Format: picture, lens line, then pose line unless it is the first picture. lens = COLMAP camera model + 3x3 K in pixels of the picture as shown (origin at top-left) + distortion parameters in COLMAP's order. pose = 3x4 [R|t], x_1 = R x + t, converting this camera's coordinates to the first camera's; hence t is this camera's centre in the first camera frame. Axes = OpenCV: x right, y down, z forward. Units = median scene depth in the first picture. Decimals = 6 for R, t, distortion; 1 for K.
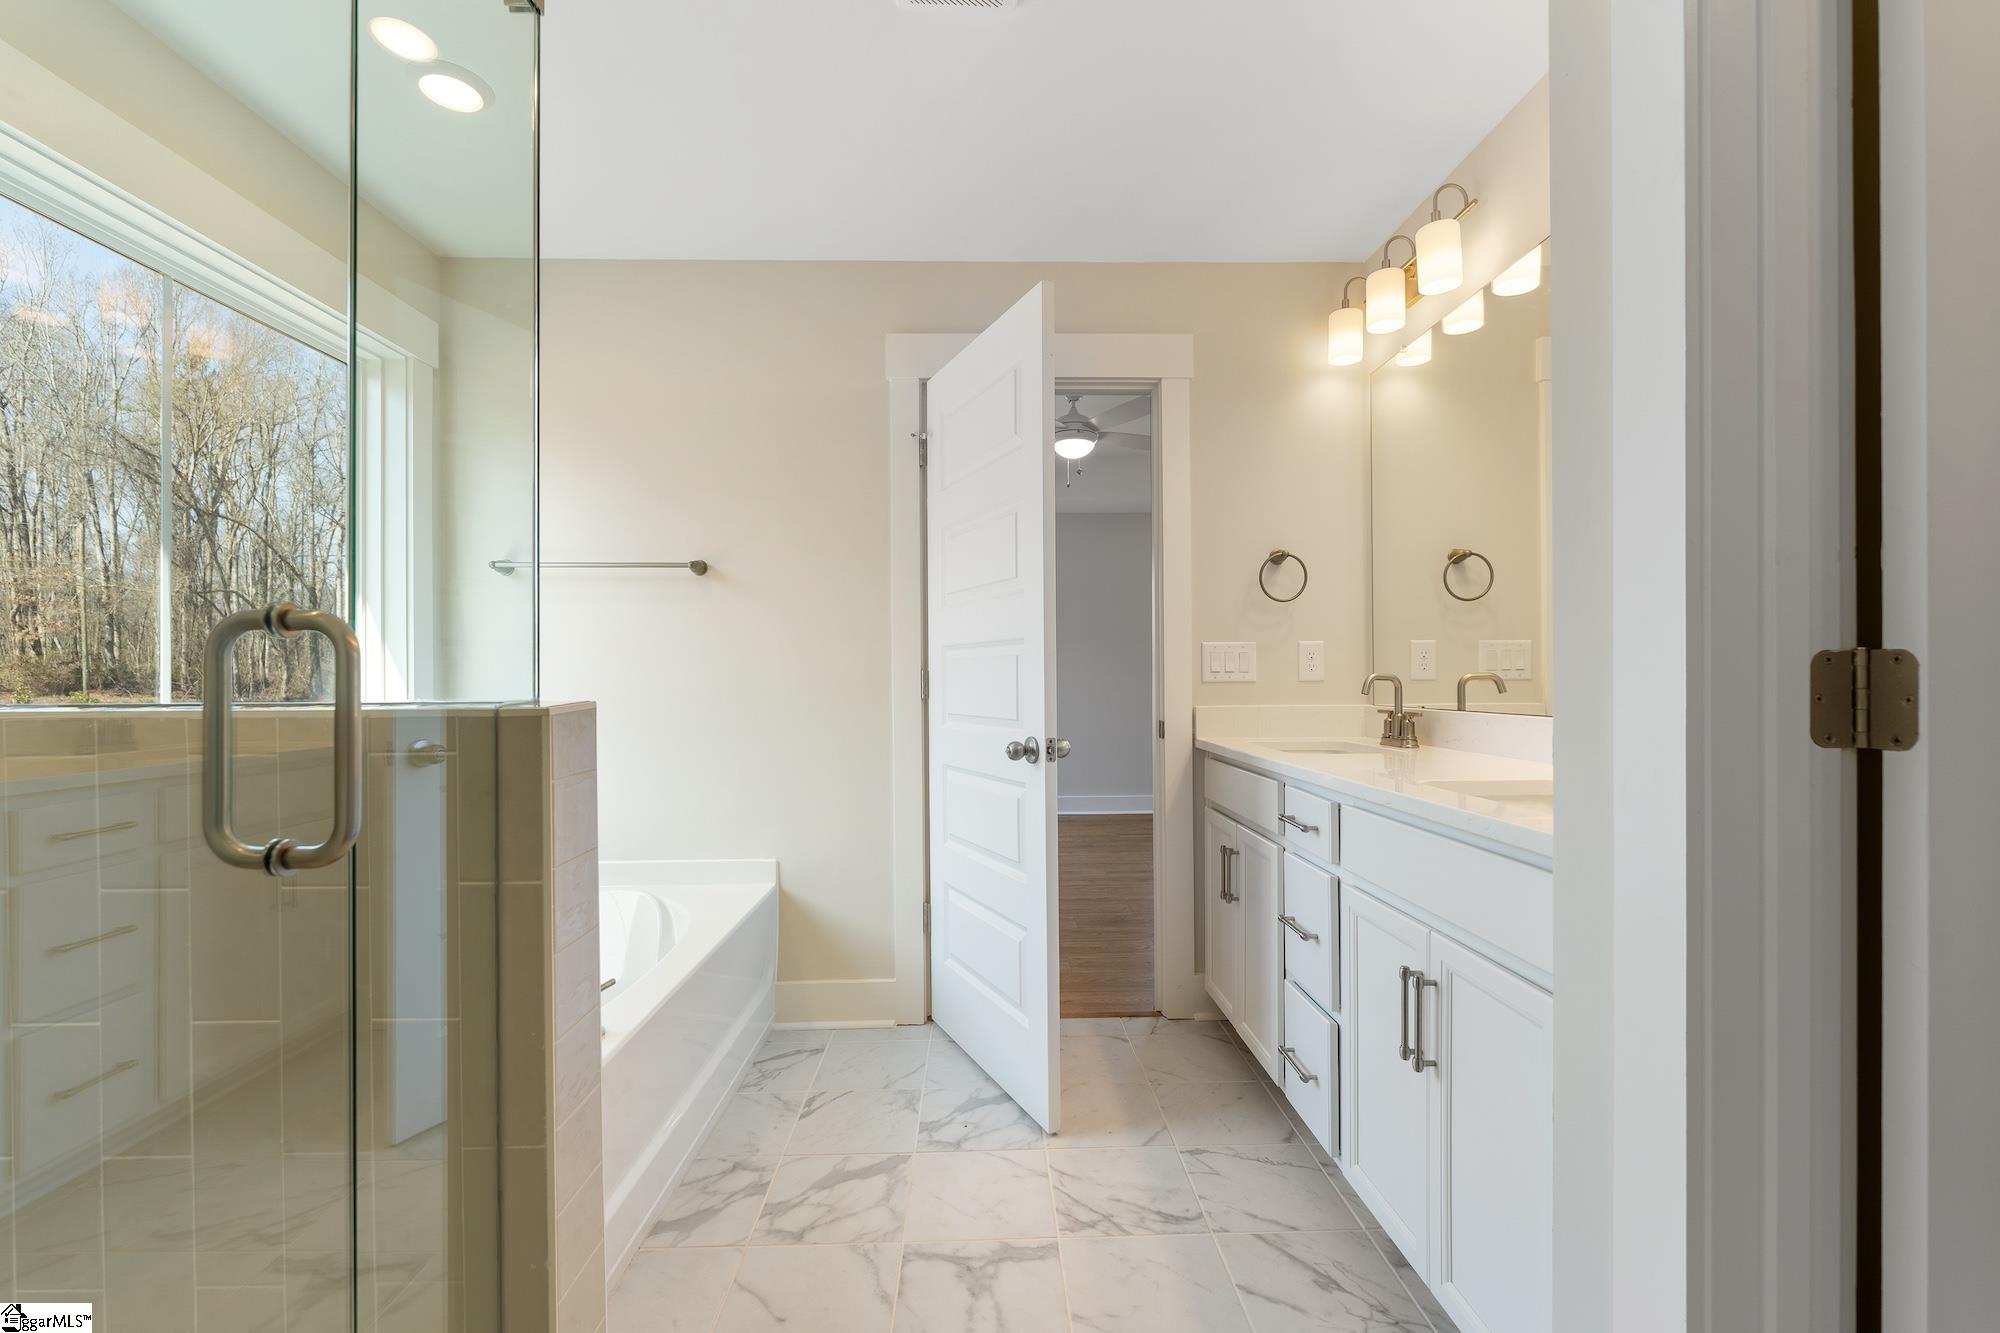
lens RADIAL K [[841.1, 0, 996.0], [0, 841.1, 687.2], [0, 0, 1]] dist [-0.012463, 0.000963]
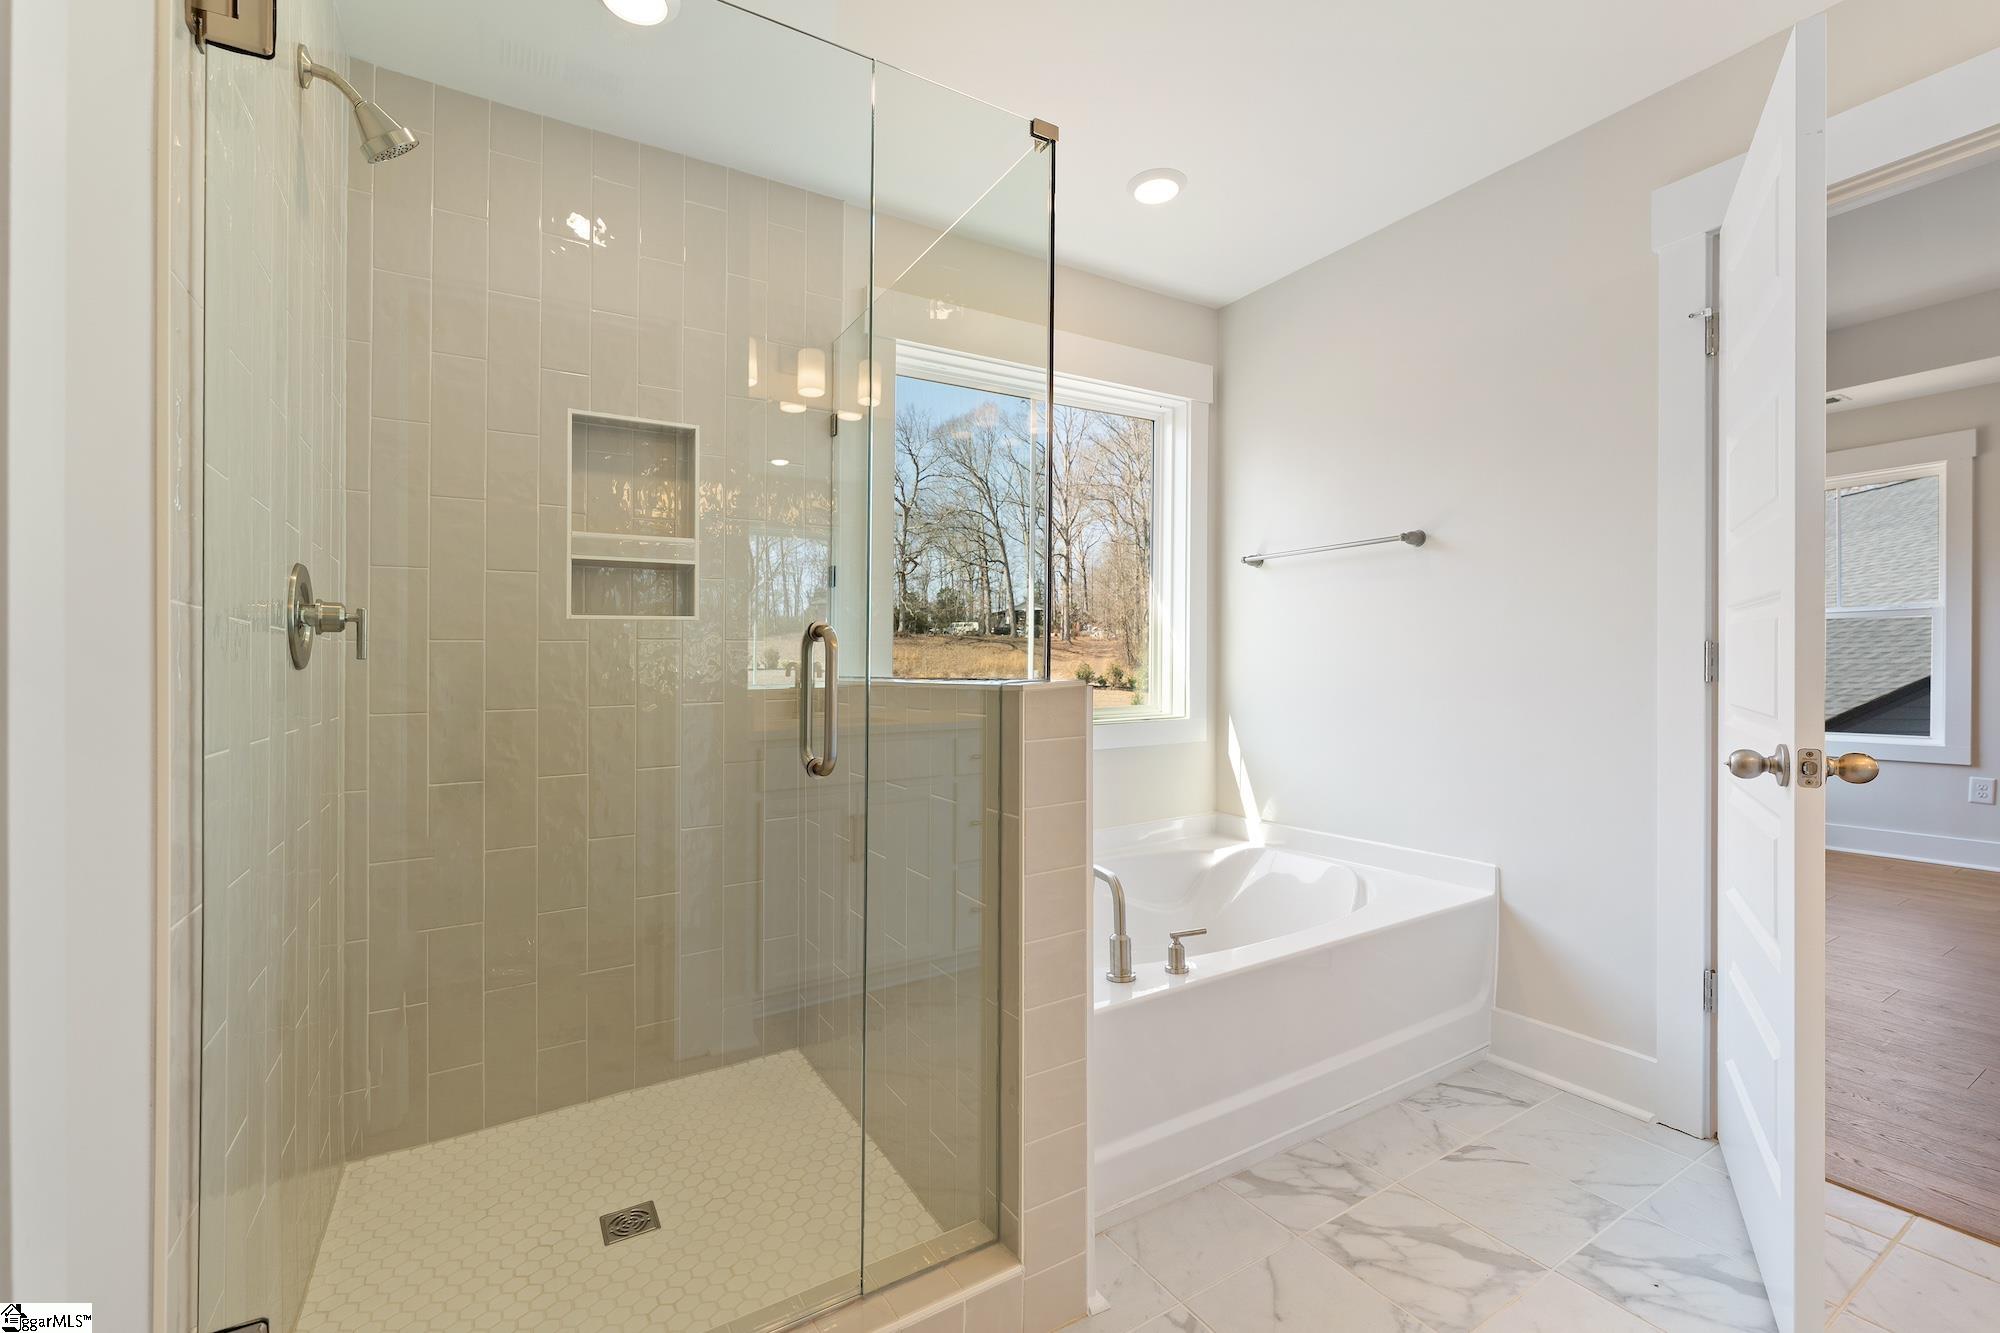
lens RADIAL K [[841.1, 0, 993.5], [0, 841.1, 660.2], [0, 0, 1]] dist [-0.012463, 0.000963]
pose [[0.481313, -0.005466, -0.876532, 0.322986], [0.003387, 0.999985, -0.004376, -0.004609], [0.876542, -0.000863, 0.481324, 0.176329]]
